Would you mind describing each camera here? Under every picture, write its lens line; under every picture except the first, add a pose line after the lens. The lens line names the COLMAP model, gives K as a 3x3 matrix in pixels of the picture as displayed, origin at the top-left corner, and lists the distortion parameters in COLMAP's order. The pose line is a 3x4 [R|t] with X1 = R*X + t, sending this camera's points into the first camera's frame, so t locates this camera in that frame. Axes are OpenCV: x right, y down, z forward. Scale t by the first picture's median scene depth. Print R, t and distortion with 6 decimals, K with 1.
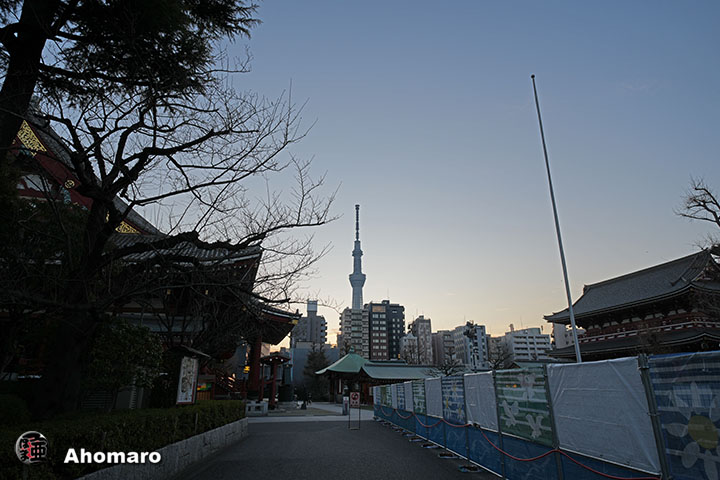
lens RADIAL K [[435.3, 0, 360.0], [0, 435.3, 237.3], [0, 0, 1]] dist [0.000940, -0.000002]
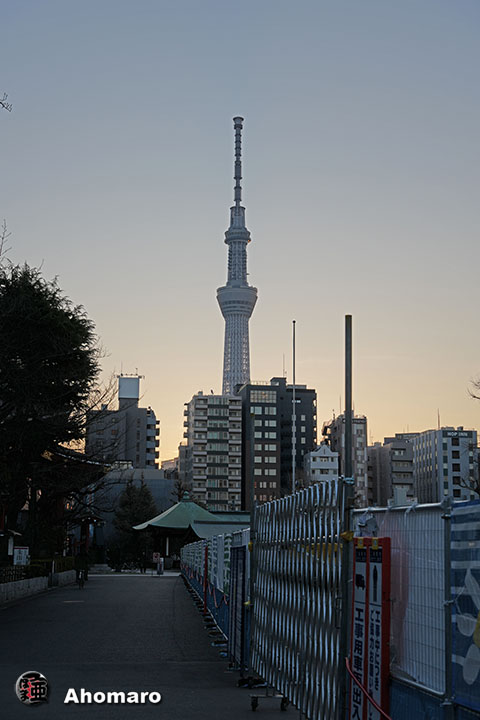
lens RADIAL K [[1051.4, 0, 240.1], [0, 1051.4, 360.4], [0, 0, 1]] dist [0.033176, 0.000000]
pose [[0.999964, 0.007708, -0.003666, 0.021073], [-0.007043, 0.987797, 0.155588, -0.061548], [0.004821, -0.155557, 0.987815, -0.174881]]
